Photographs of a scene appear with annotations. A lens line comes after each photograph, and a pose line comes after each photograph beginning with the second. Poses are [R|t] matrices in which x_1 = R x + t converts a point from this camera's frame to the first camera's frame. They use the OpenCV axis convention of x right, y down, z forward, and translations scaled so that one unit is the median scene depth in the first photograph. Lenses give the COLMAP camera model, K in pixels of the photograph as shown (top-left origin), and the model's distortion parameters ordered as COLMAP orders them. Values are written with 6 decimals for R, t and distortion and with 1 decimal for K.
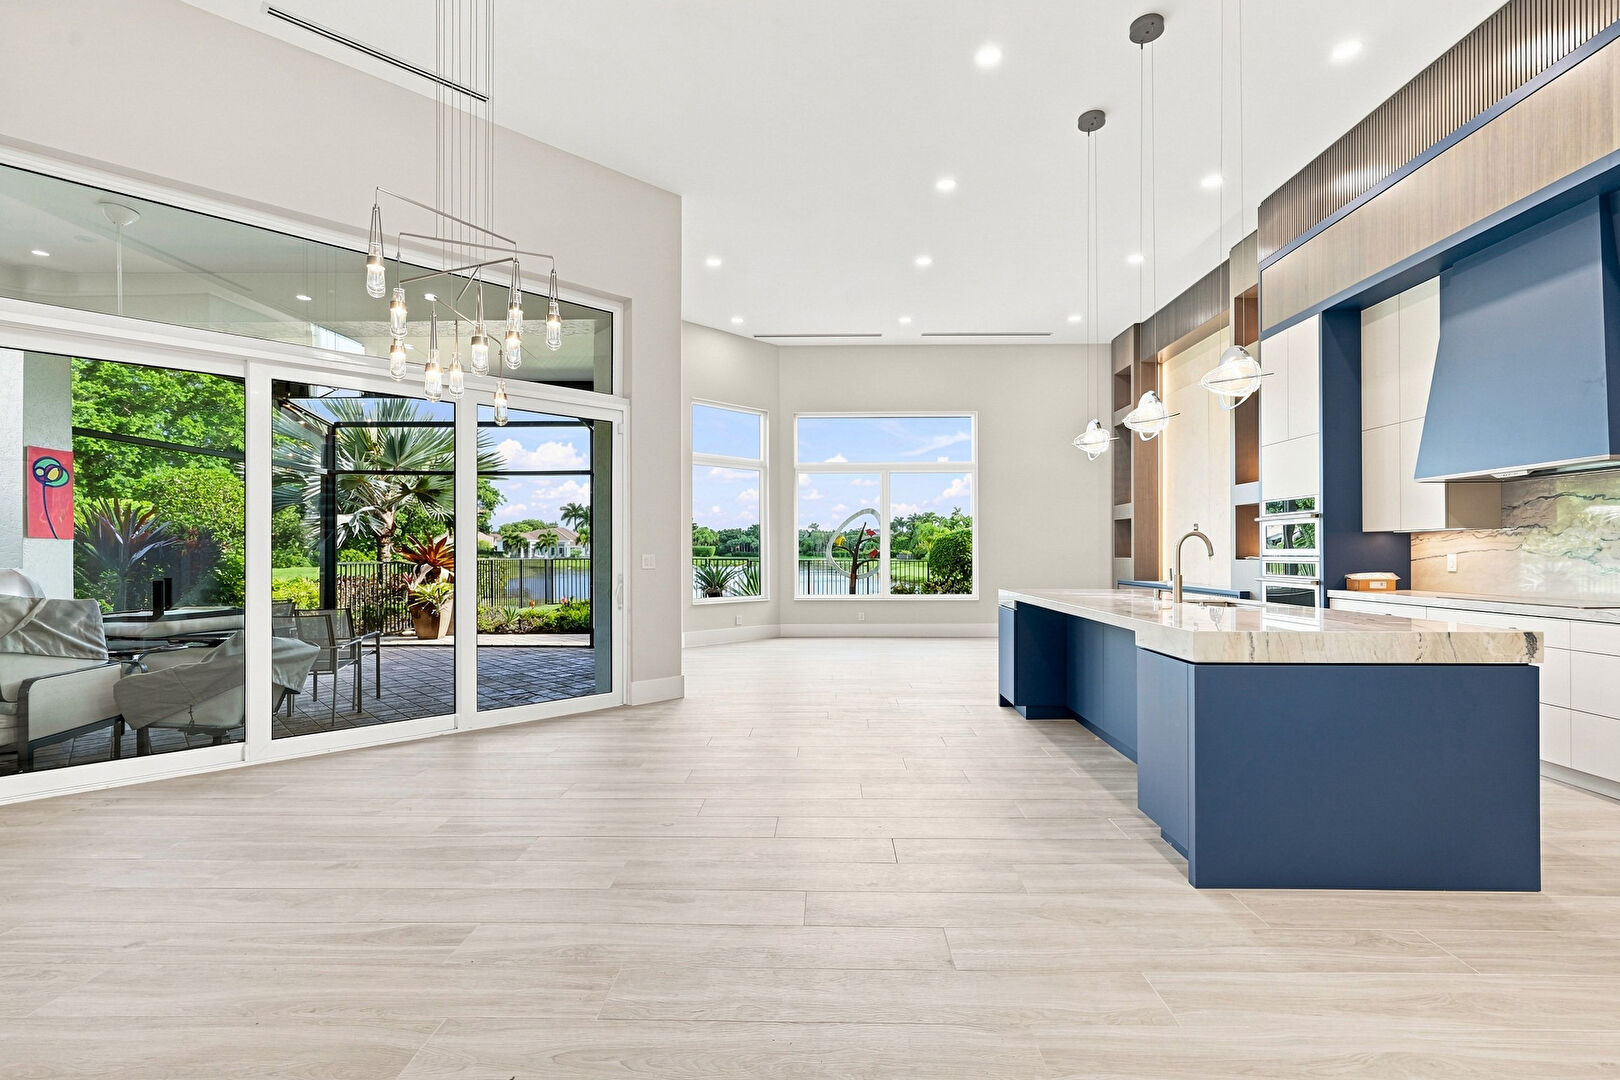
lens RADIAL K [[739.3, 0, 814.1], [0, 739.3, 548.5], [0, 0, 1]] dist [-0.004813, 0.000192]
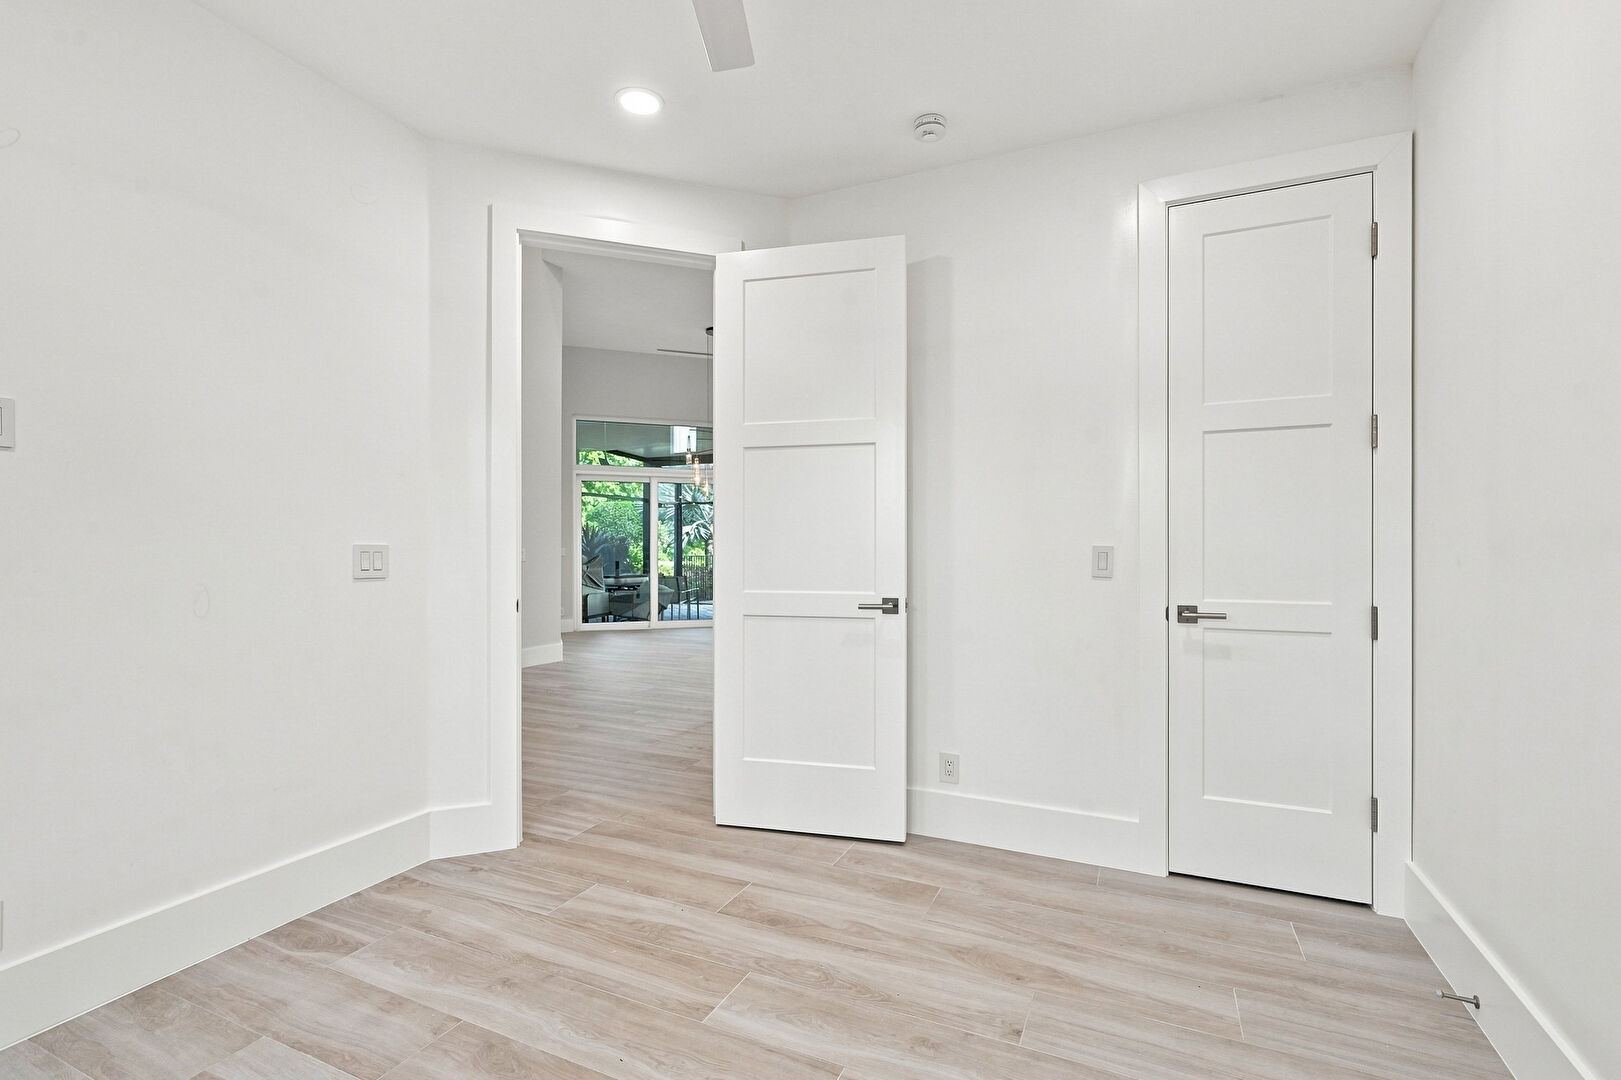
lens RADIAL K [[739.8, 0, 814.6], [0, 739.8, 548.5], [0, 0, 1]] dist [-0.004813, 0.000192]
pose [[0.920331, 0.004119, -0.391118, 0.626385], [-0.003144, 0.999990, 0.003132, -0.009789], [0.391127, -0.001652, 0.920335, -0.936673]]
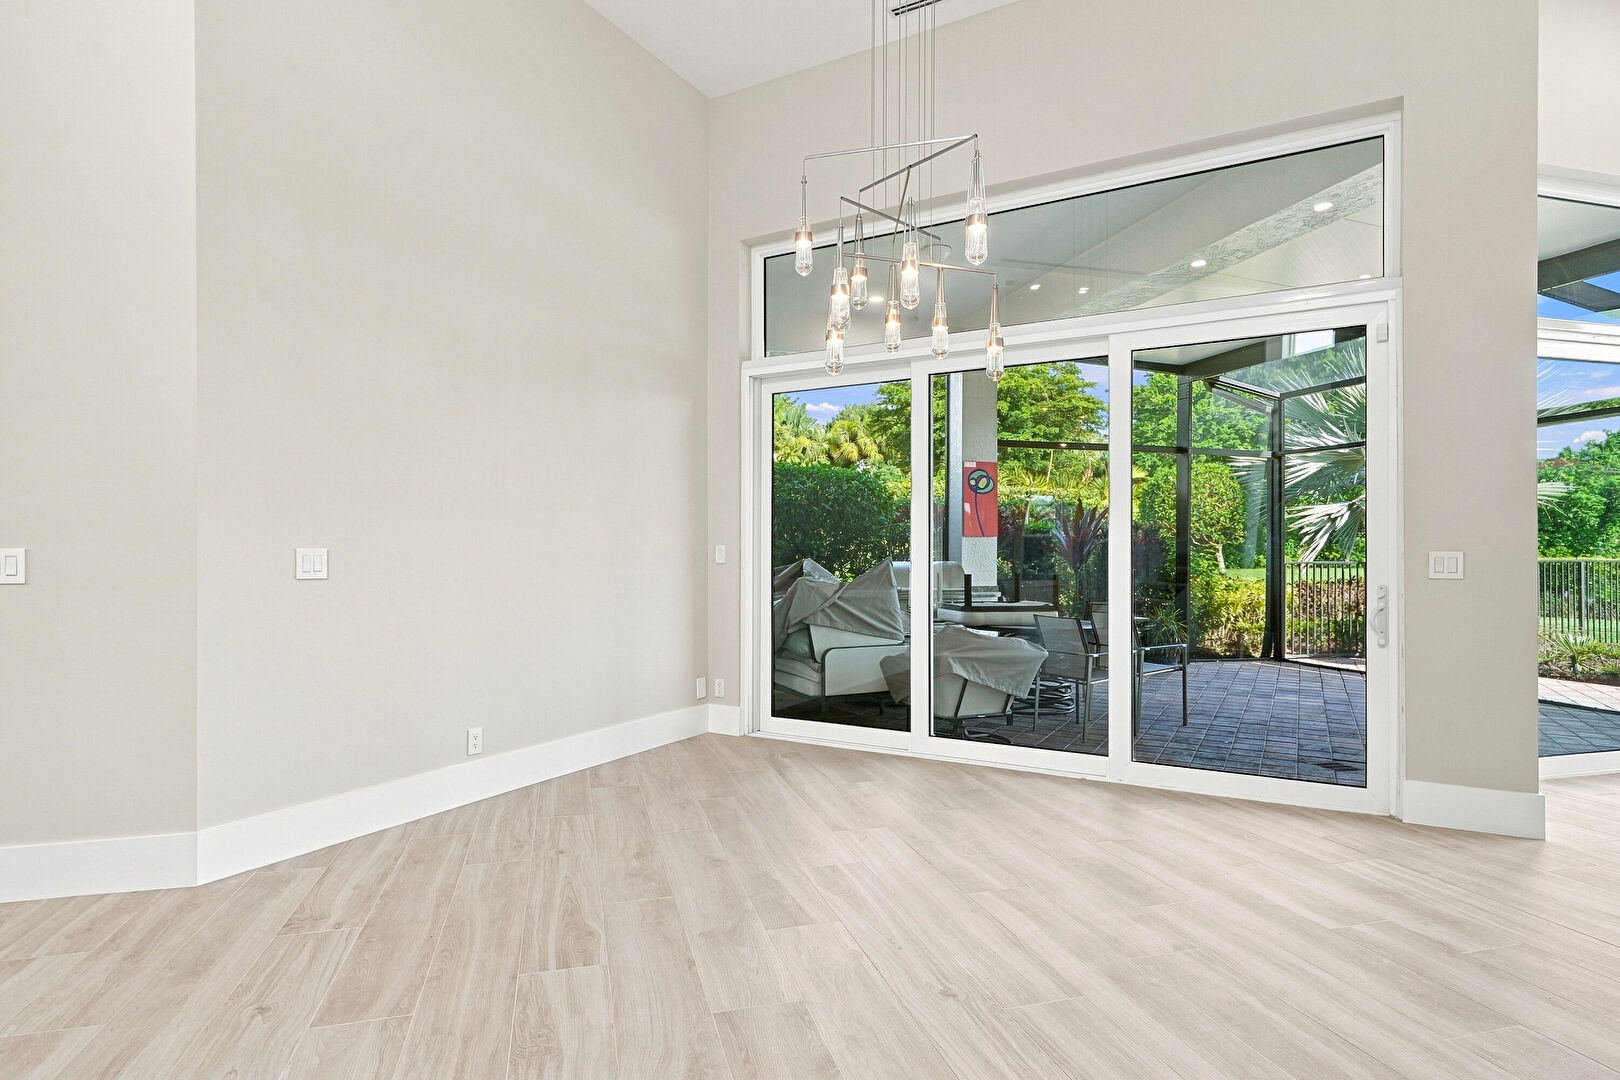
lens RADIAL K [[863.9, 0, 810.0], [0, 863.9, 540.0], [0, 0, 1]] dist [-0.000125, 0.000104]
pose [[0.288406, -0.011411, -0.957440, 0.271277], [0.004923, 0.999933, -0.010435, 0.004778], [0.957496, -0.001704, 0.288443, 0.410451]]
